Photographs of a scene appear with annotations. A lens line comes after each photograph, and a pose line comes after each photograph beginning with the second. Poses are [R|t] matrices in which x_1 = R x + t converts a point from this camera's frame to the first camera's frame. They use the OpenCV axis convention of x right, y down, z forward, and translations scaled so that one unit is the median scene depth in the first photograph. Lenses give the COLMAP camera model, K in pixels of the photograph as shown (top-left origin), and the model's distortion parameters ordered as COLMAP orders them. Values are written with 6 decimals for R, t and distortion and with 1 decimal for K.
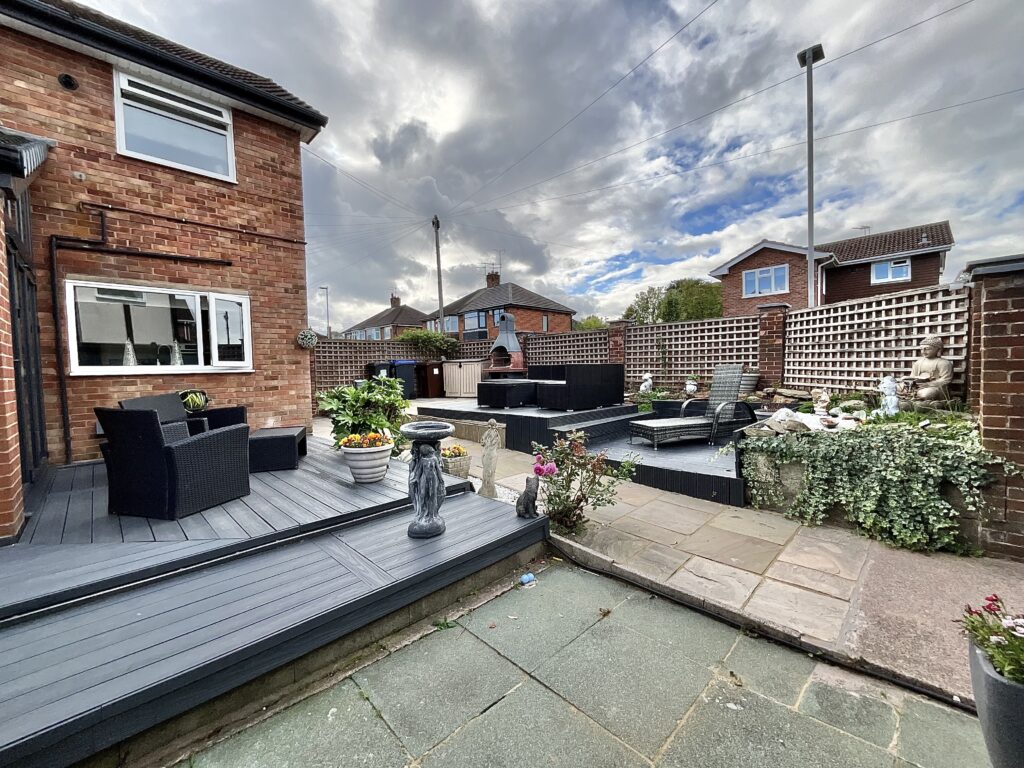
lens RADIAL K [[417.7, 0, 513.8], [0, 417.7, 382.0], [0, 0, 1]] dist [0.001398, 0.000677]
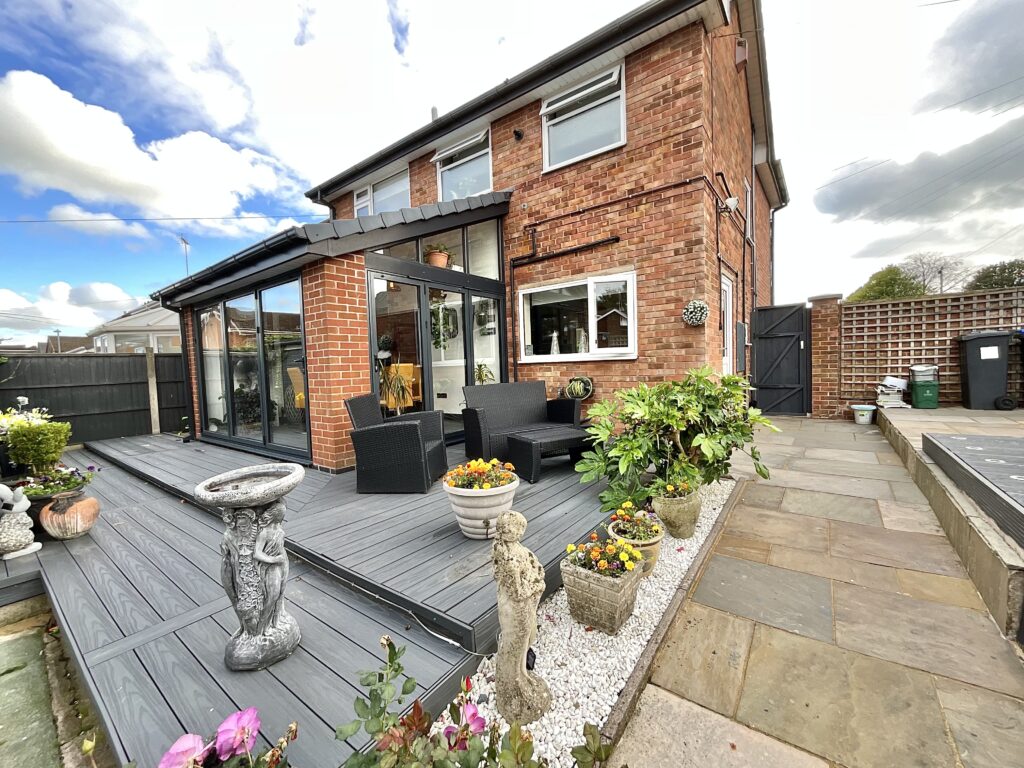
lens RADIAL K [[417.7, 0, 513.8], [0, 417.7, 382.0], [0, 0, 1]] dist [0.001398, 0.000677]
pose [[0.139775, 0.062095, -0.988234, 0.198075], [-0.002305, 0.998049, 0.062386, -0.029565], [0.990181, -0.006442, 0.139645, 0.627002]]
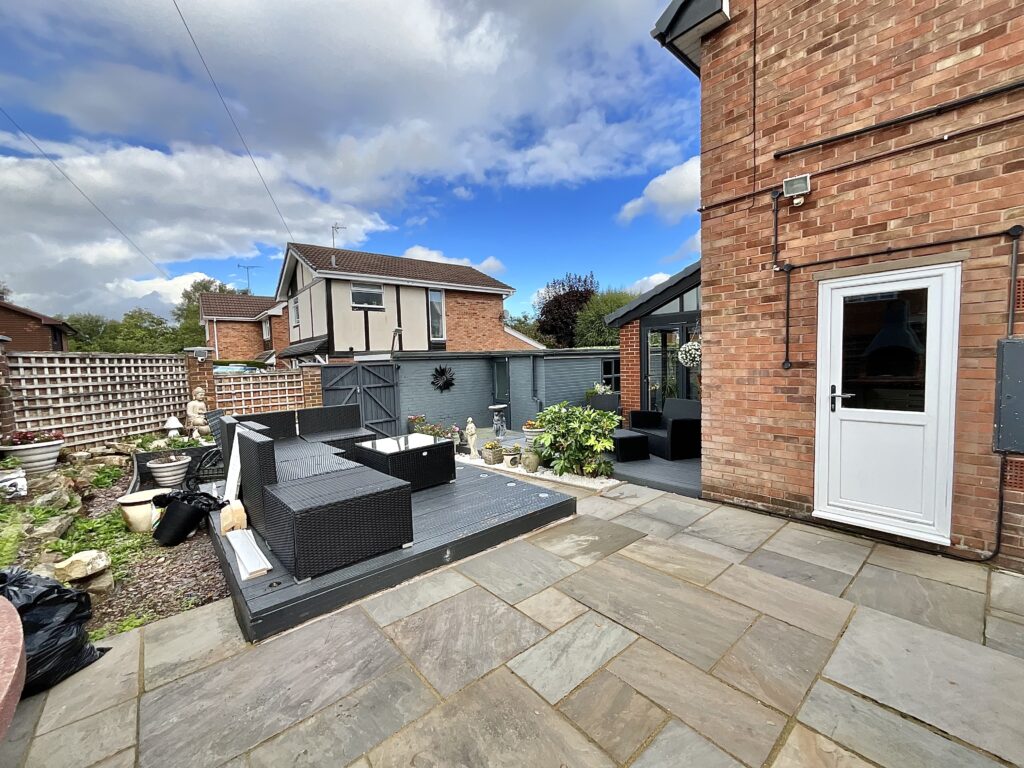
lens RADIAL K [[412.8, 0, 512.0], [0, 412.8, 384.0], [0, 0, 1]] dist [-0.013057, 0.000224]
pose [[-0.995630, 0.052533, 0.077210, -0.266467], [0.059689, 0.993828, 0.093501, -0.146302], [-0.071822, 0.097701, -0.992621, 1.858459]]
